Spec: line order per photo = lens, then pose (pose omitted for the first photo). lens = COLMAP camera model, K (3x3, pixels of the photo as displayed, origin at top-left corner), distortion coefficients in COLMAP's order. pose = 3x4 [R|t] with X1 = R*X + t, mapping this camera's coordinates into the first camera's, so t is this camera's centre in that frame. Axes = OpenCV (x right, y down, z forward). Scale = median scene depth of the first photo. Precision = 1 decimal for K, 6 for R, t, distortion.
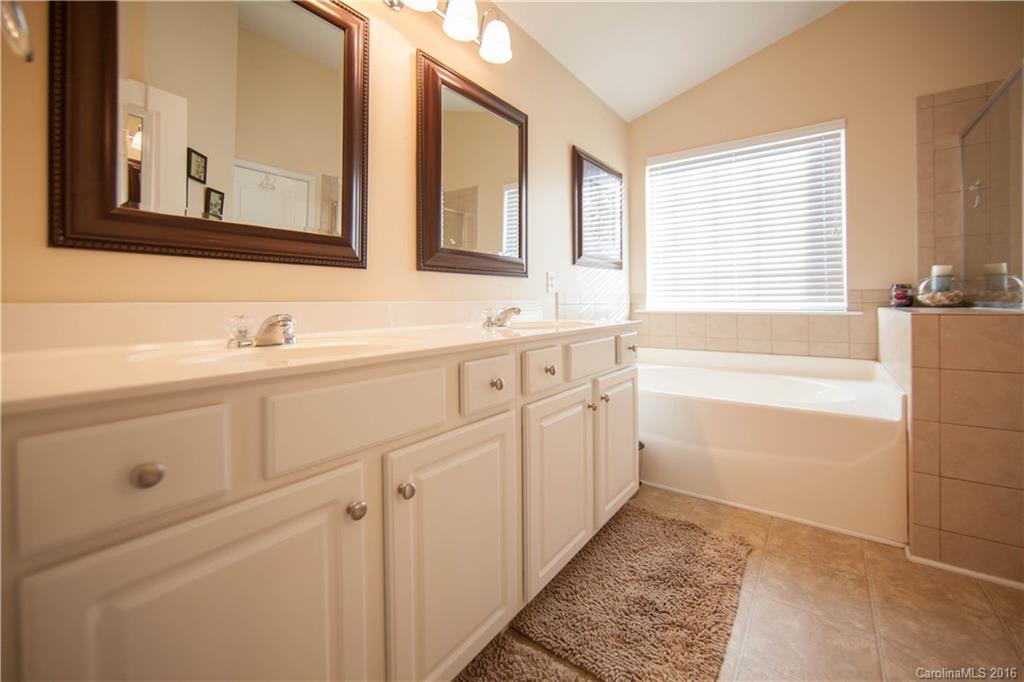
lens RADIAL K [[420.8, 0, 519.3], [0, 420.8, 302.3], [0, 0, 1]] dist [-0.007828, 0.000371]
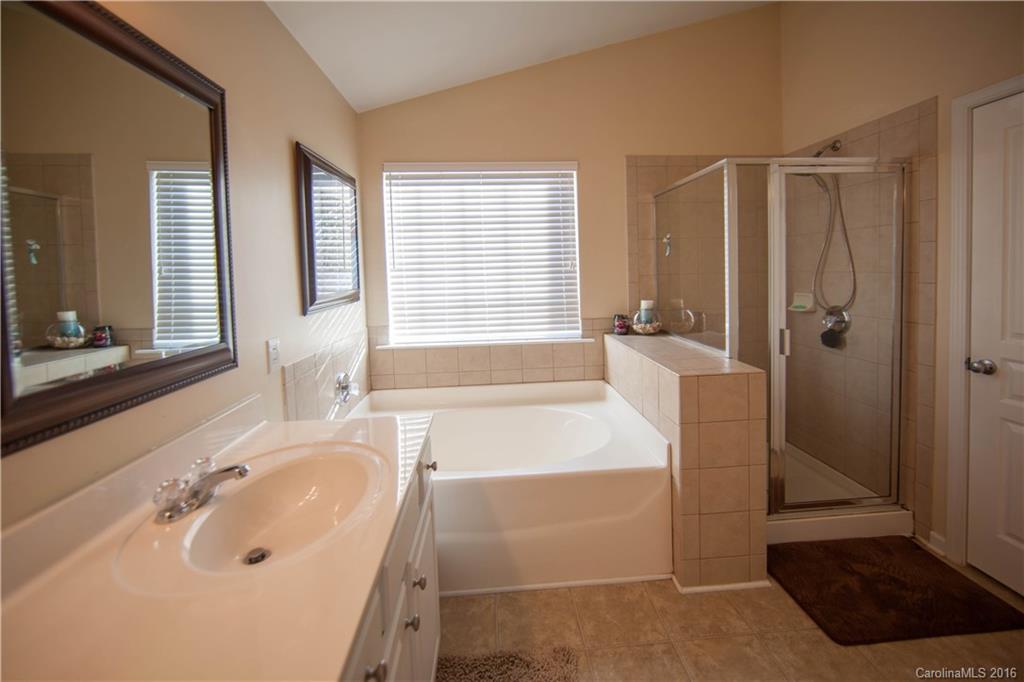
lens RADIAL K [[421.7, 0, 519.0], [0, 421.7, 280.9], [0, 0, 1]] dist [-0.014326, 0.000407]
pose [[0.757481, -0.044973, 0.651306, -0.053393], [0.035804, 0.998985, 0.027339, -0.167135], [-0.651874, 0.002611, 0.758323, 0.276814]]
